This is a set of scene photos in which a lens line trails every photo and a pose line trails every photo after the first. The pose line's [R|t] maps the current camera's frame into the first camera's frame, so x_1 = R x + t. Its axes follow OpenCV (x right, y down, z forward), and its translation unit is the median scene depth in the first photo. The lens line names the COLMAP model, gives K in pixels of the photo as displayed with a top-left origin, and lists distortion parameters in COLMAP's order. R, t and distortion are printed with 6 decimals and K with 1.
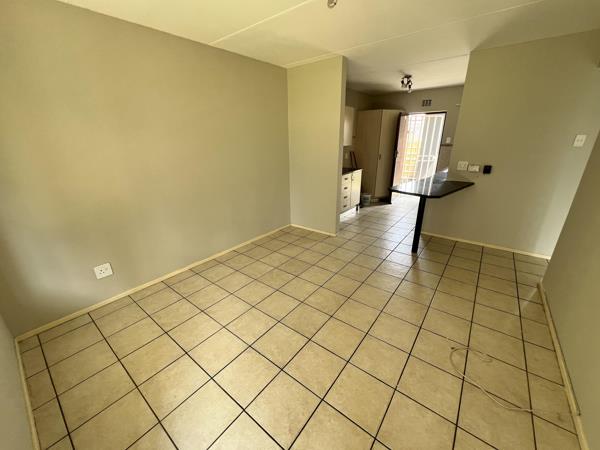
lens RADIAL K [[240.2, 0, 300.0], [0, 240.2, 225.0], [0, 0, 1]] dist [0.000353, 0.000008]
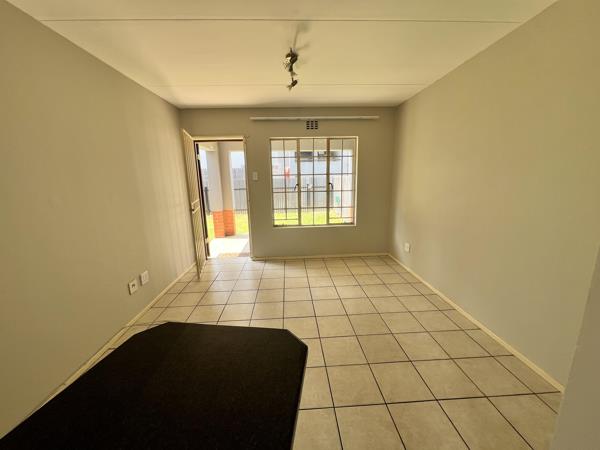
lens RADIAL K [[240.2, 0, 300.0], [0, 240.2, 225.0], [0, 0, 1]] dist [0.000353, 0.000008]
pose [[-0.753646, 0.161413, -0.637153, 0.590969], [-0.191103, 0.873689, 0.447379, -0.434283], [0.628886, 0.458927, -0.627605, 1.269252]]
